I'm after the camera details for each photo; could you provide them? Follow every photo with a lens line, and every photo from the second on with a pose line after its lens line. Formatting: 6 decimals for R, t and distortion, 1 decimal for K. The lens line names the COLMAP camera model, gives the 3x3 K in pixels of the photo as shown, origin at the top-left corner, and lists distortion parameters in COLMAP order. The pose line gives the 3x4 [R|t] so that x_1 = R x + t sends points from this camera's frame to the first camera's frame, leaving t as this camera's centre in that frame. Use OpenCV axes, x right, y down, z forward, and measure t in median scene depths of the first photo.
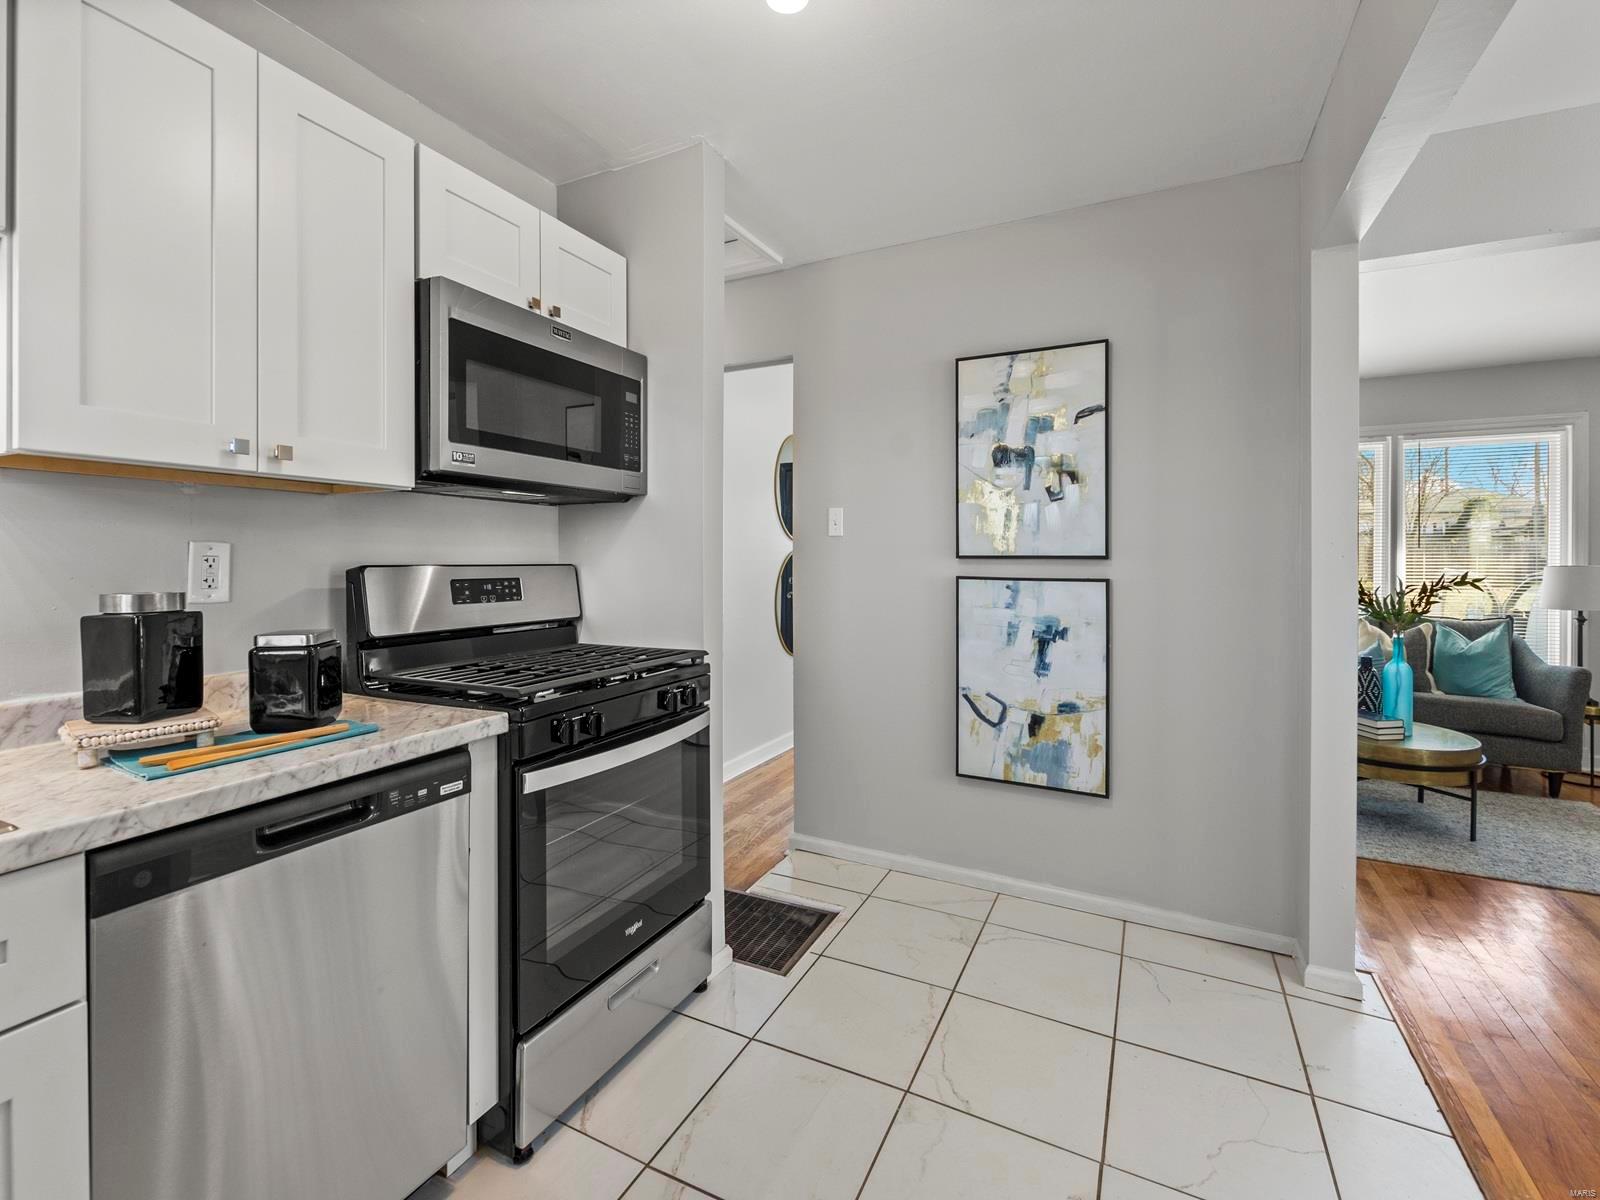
lens RADIAL K [[718.9, 0, 796.5], [0, 718.9, 557.6], [0, 0, 1]] dist [0.002027, 0.000317]
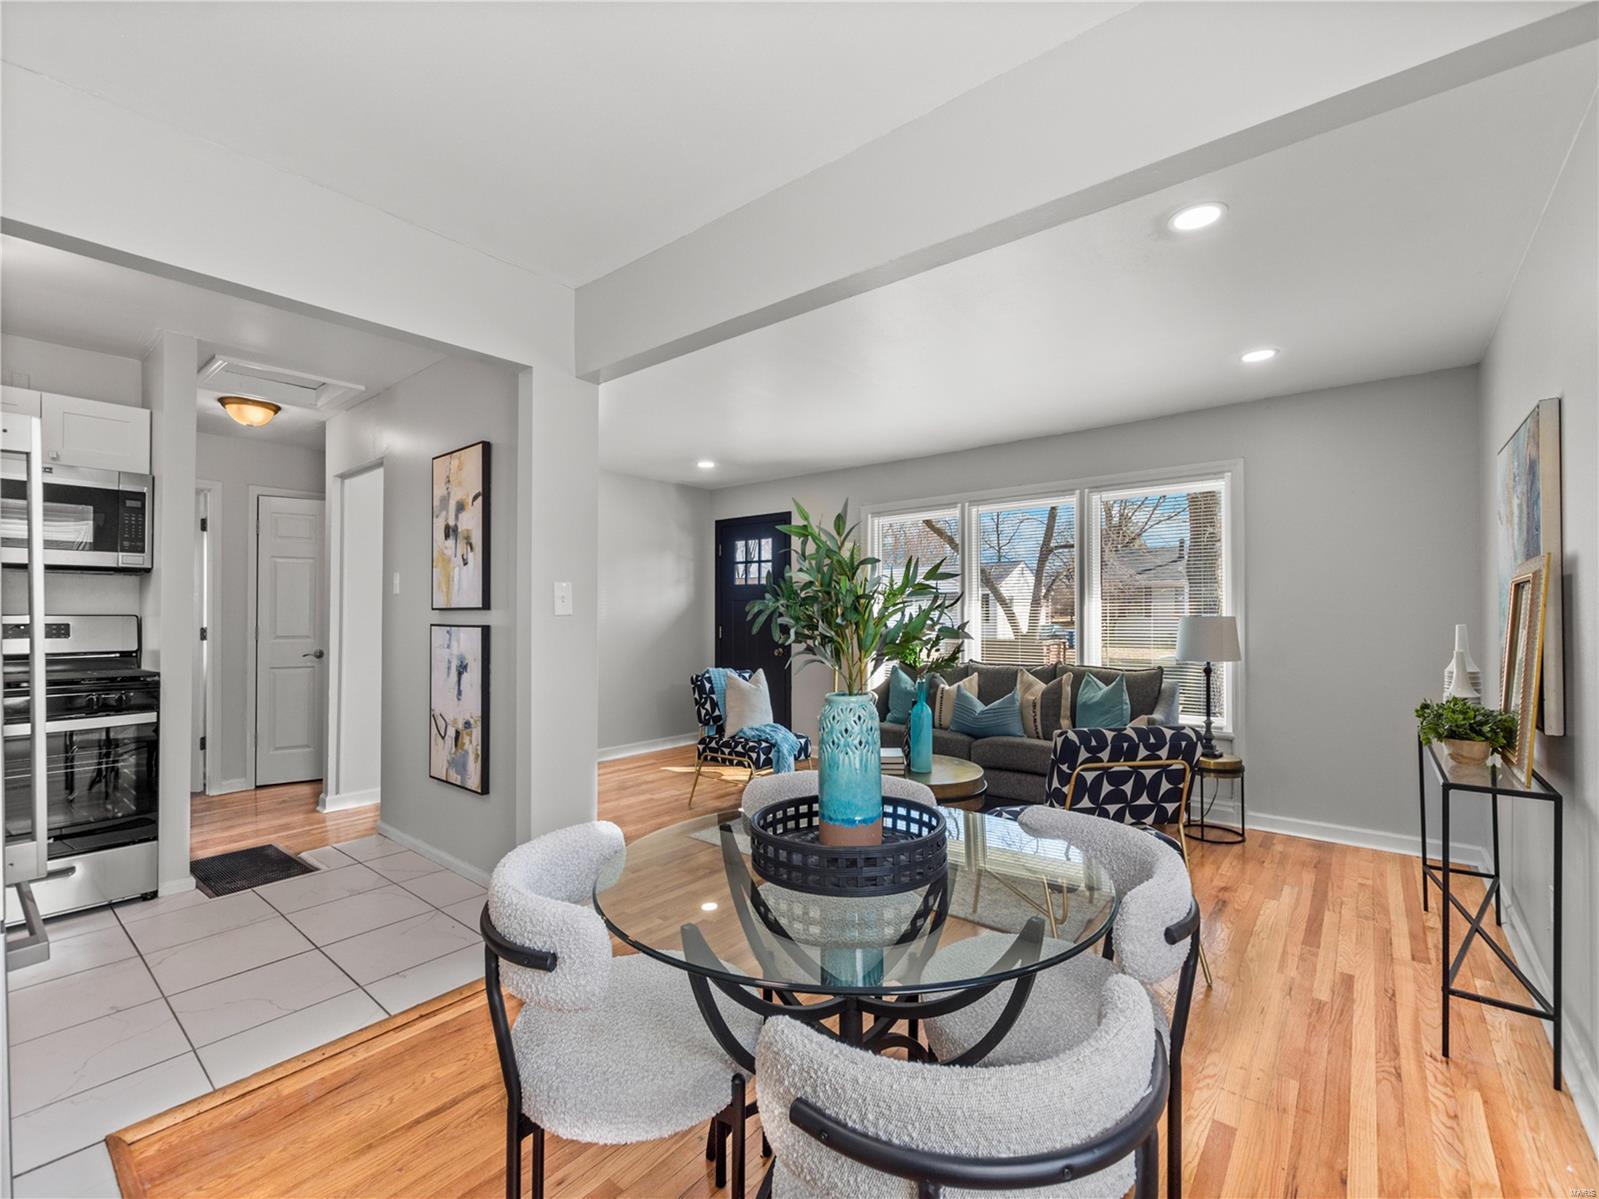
lens RADIAL K [[694.8, 0, 799.5], [0, 694.8, 599.5], [0, 0, 1]] dist [-0.001723, 0.000028]
pose [[0.976626, -0.007524, -0.214812, 1.213690], [0.003875, 0.999841, -0.017402, 0.007198], [0.214909, 0.016163, 0.976500, -0.095910]]
